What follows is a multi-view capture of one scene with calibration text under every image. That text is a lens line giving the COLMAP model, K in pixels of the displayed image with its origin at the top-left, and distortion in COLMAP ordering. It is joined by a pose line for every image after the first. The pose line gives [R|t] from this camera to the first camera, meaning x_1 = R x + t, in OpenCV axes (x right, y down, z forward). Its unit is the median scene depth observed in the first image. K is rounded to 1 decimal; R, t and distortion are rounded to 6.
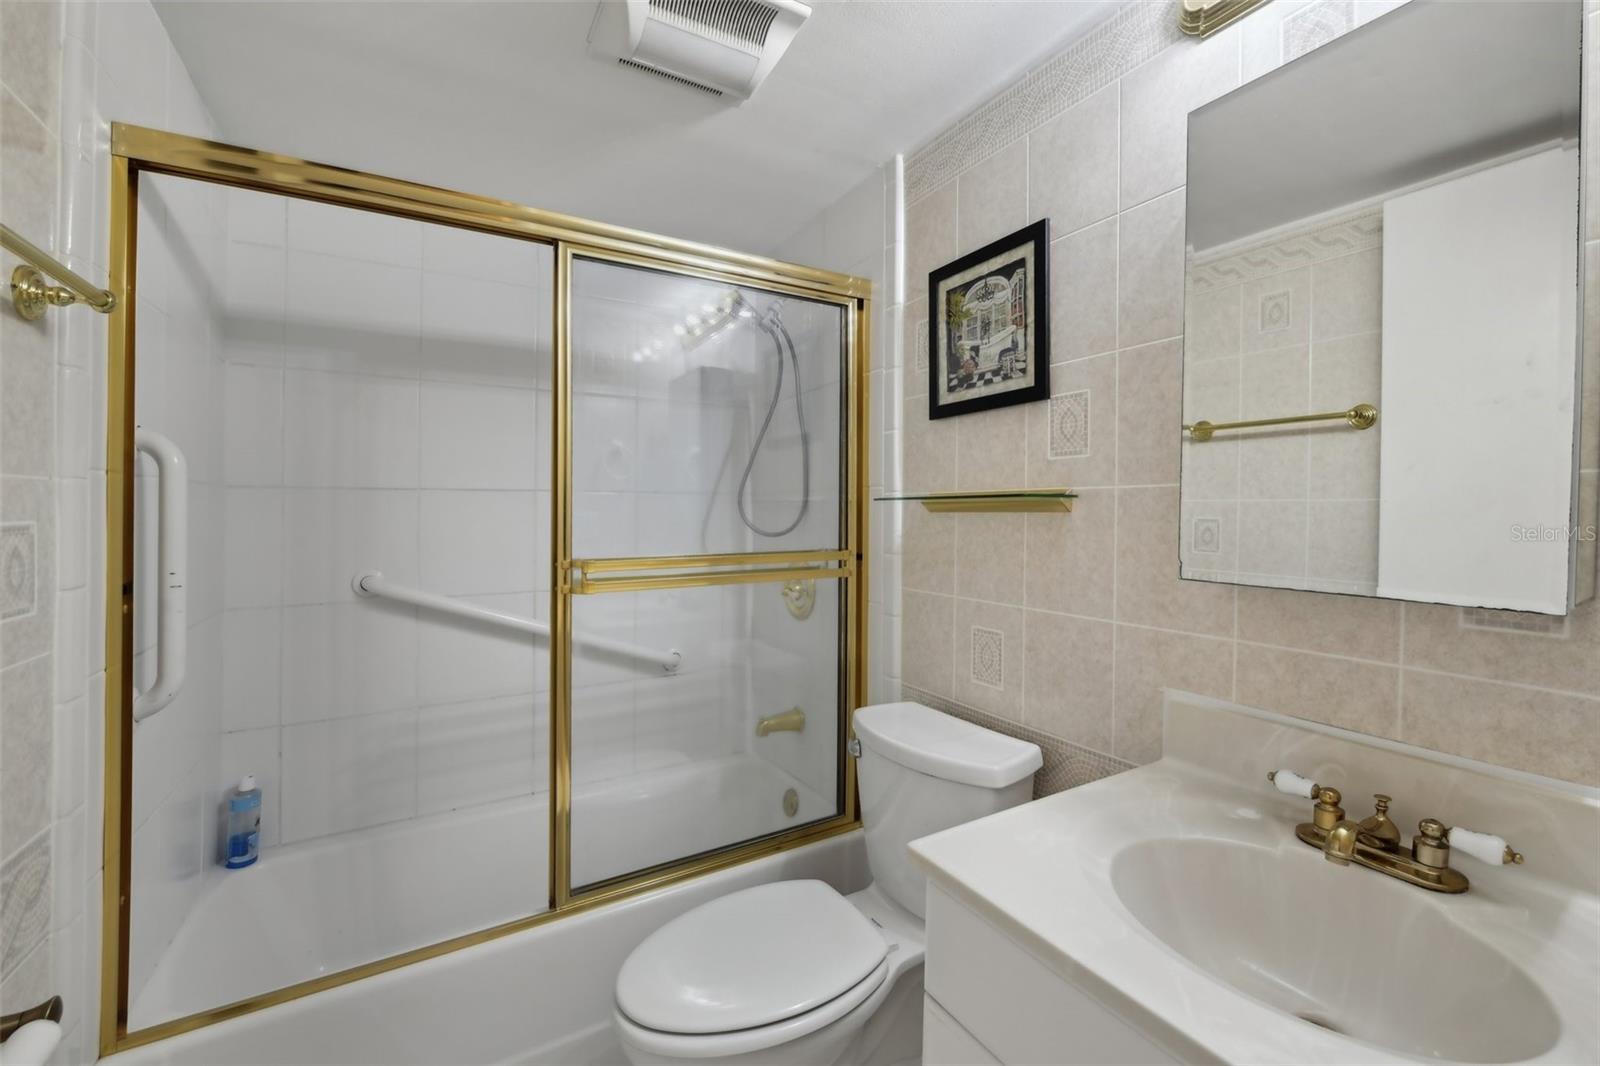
lens RADIAL K [[656.9, 0, 800.0], [0, 656.9, 533.0], [0, 0, 1]] dist [-0.021693, -0.000042]
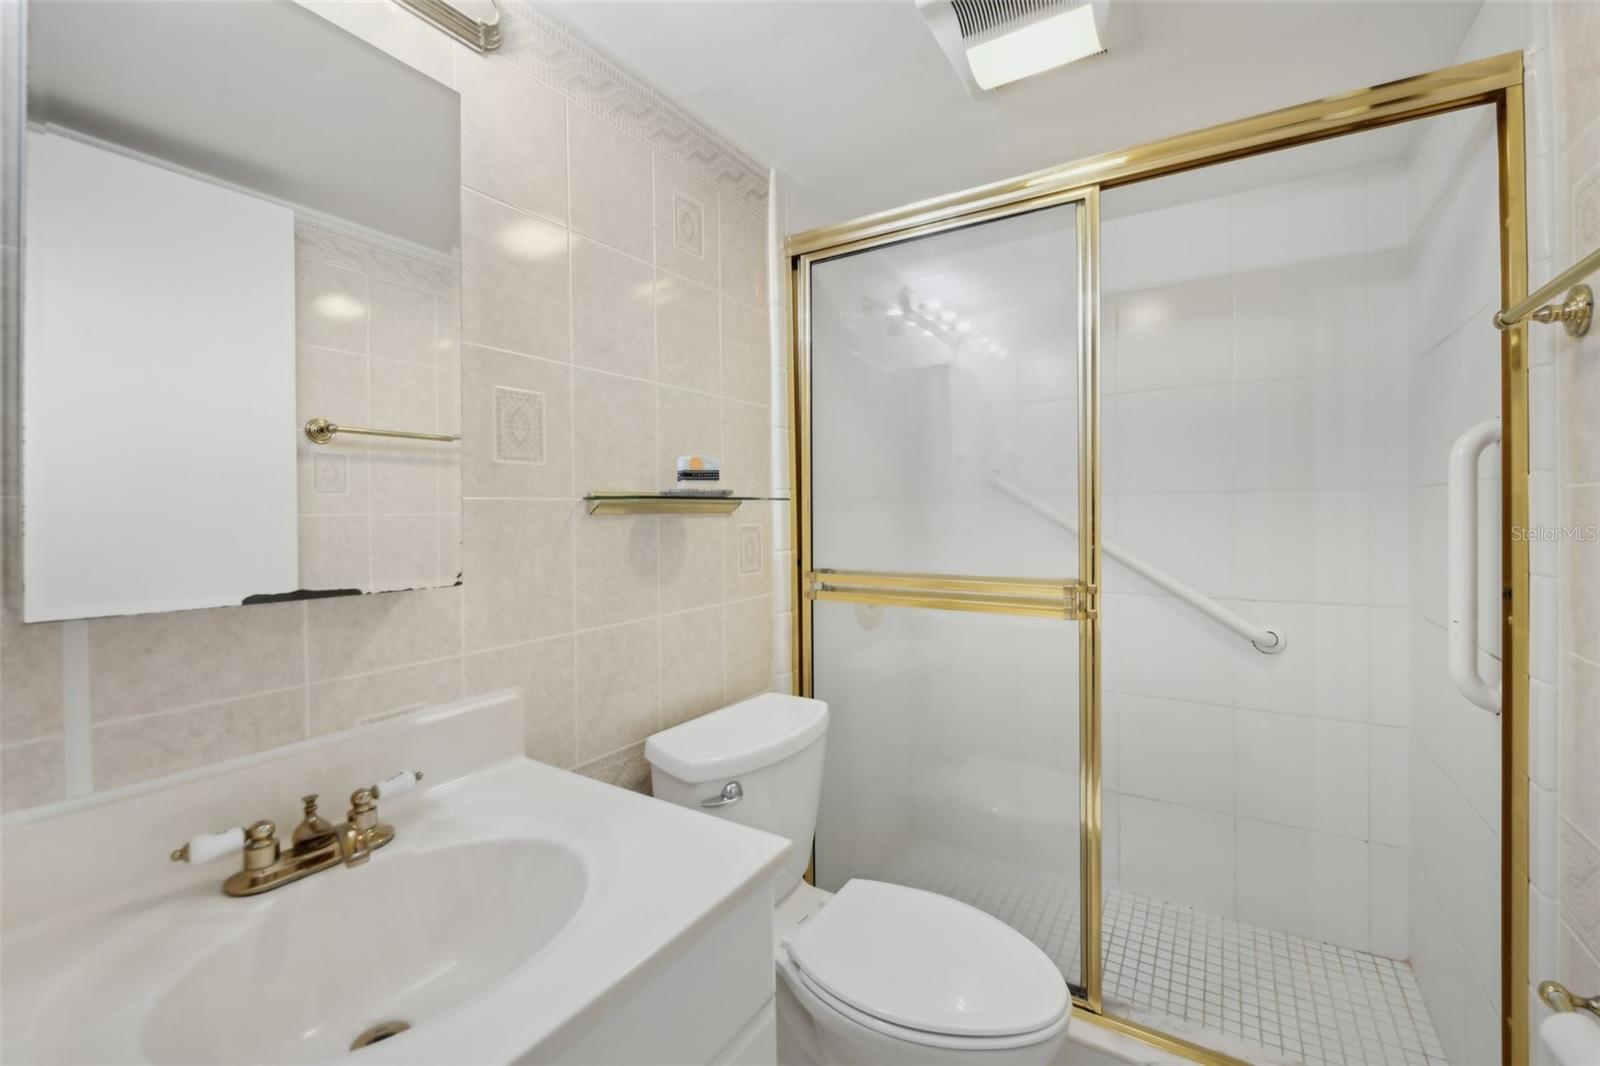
lens RADIAL K [[656.9, 0, 800.0], [0, 656.9, 533.0], [0, 0, 1]] dist [-0.021693, -0.000042]
pose [[-0.462196, -0.019183, 0.886570, -0.540572], [0.046943, 0.997835, 0.046064, -0.045236], [-0.885534, 0.062909, -0.460295, 1.078977]]
